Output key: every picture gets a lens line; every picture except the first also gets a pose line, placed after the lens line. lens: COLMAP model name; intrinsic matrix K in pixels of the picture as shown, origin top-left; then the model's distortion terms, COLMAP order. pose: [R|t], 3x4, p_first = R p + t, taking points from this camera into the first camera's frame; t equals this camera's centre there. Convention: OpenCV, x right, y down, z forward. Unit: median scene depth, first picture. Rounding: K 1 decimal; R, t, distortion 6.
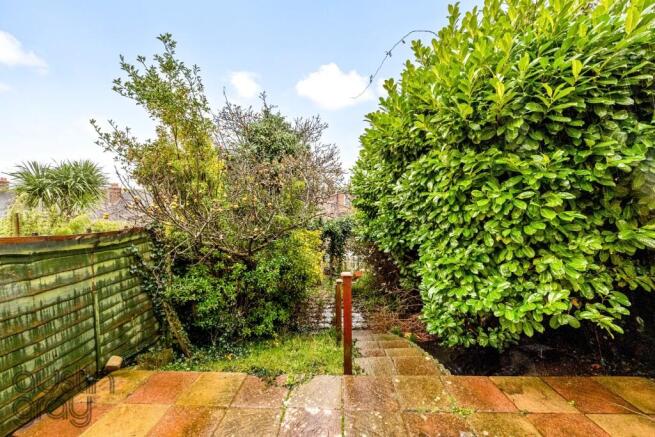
lens RADIAL K [[263.5, 0, 327.5], [0, 263.5, 218.5], [0, 0, 1]] dist [0.000596, 0.000149]
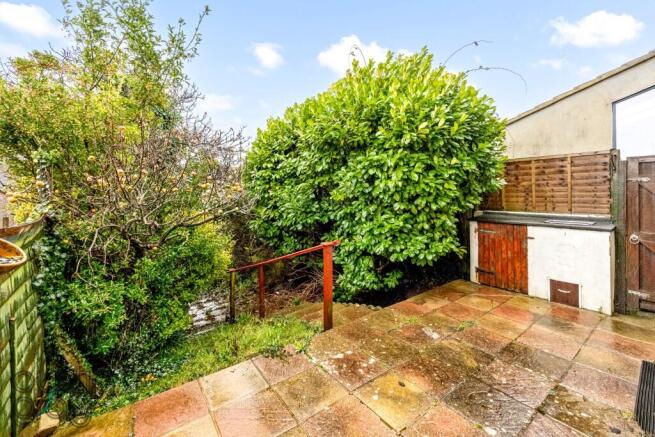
lens RADIAL K [[263.5, 0, 327.5], [0, 263.5, 218.5], [0, 0, 1]] dist [0.000596, 0.000149]
pose [[0.781186, -0.048001, 0.622450, -0.622943], [0.022187, 0.998544, 0.049160, 0.036514], [-0.623904, -0.024593, 0.781114, 0.089523]]
